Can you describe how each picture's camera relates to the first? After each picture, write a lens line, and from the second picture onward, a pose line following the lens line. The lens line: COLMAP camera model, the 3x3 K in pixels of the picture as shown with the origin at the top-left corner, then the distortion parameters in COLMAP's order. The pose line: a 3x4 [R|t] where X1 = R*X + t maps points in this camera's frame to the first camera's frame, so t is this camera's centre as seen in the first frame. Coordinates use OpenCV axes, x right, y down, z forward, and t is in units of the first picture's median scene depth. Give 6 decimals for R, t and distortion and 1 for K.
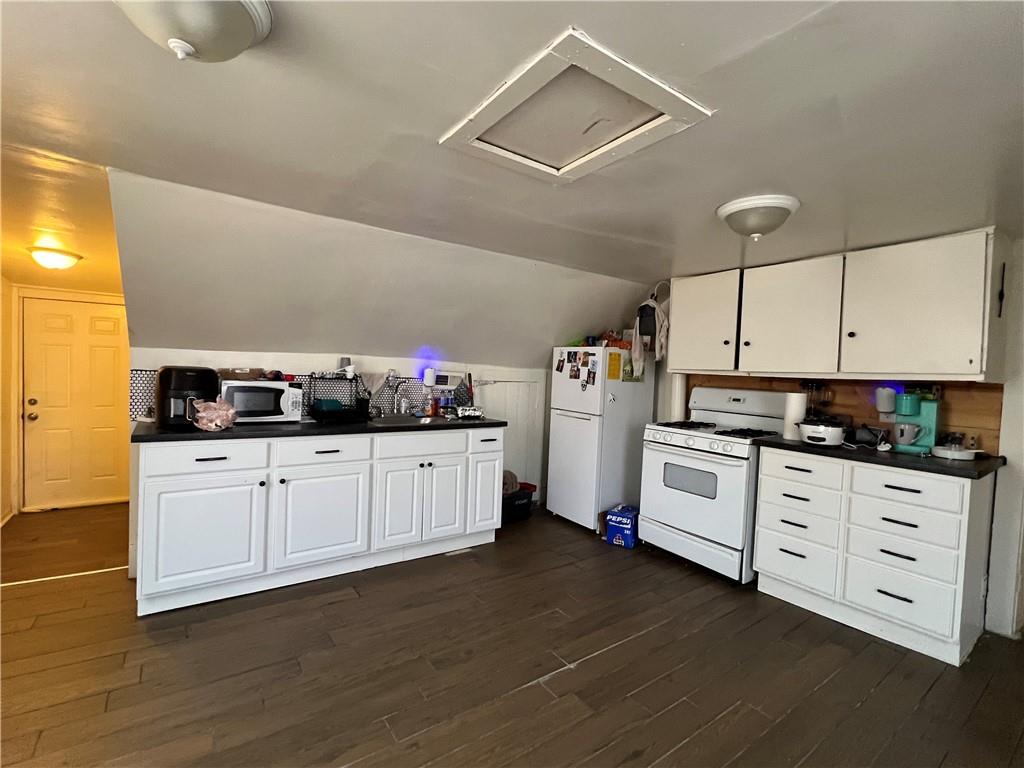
lens RADIAL K [[449.4, 0, 512.6], [0, 449.4, 384.3], [0, 0, 1]] dist [-0.001580, 0.000062]
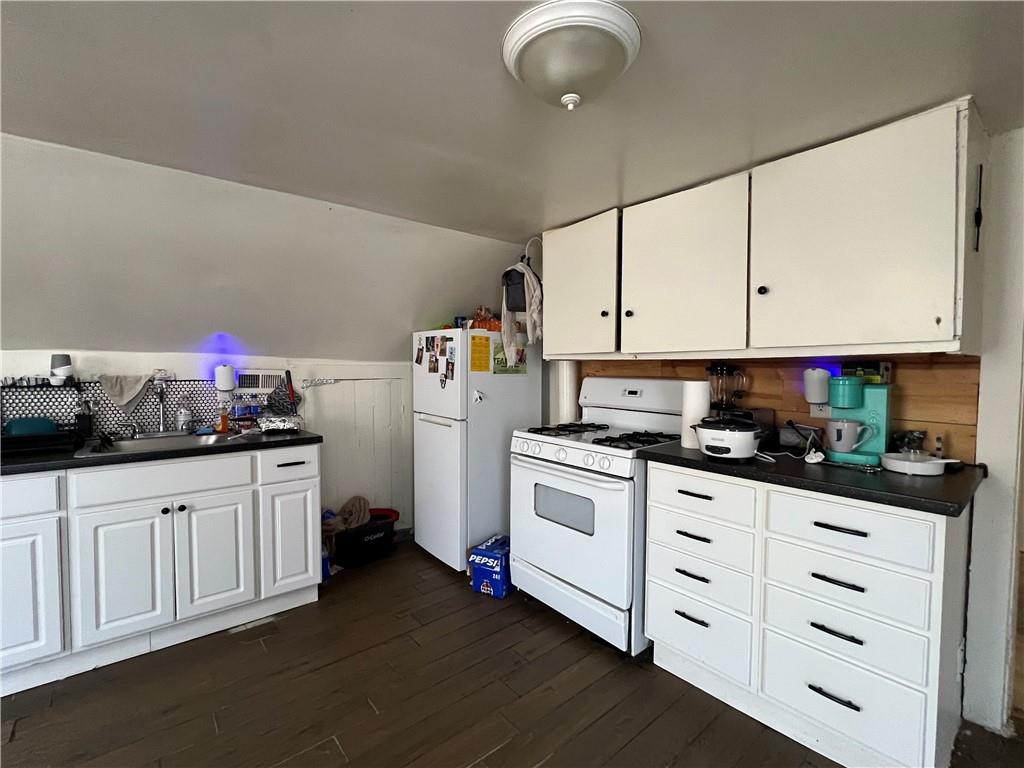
lens RADIAL K [[449.4, 0, 511.0], [0, 449.4, 384.1], [0, 0, 1]] dist [-0.001580, 0.000062]
pose [[0.996728, -0.040181, 0.070138, 0.270037], [0.039412, 0.999147, 0.012319, 0.003879], [-0.070573, -0.009514, 0.997461, 0.295191]]
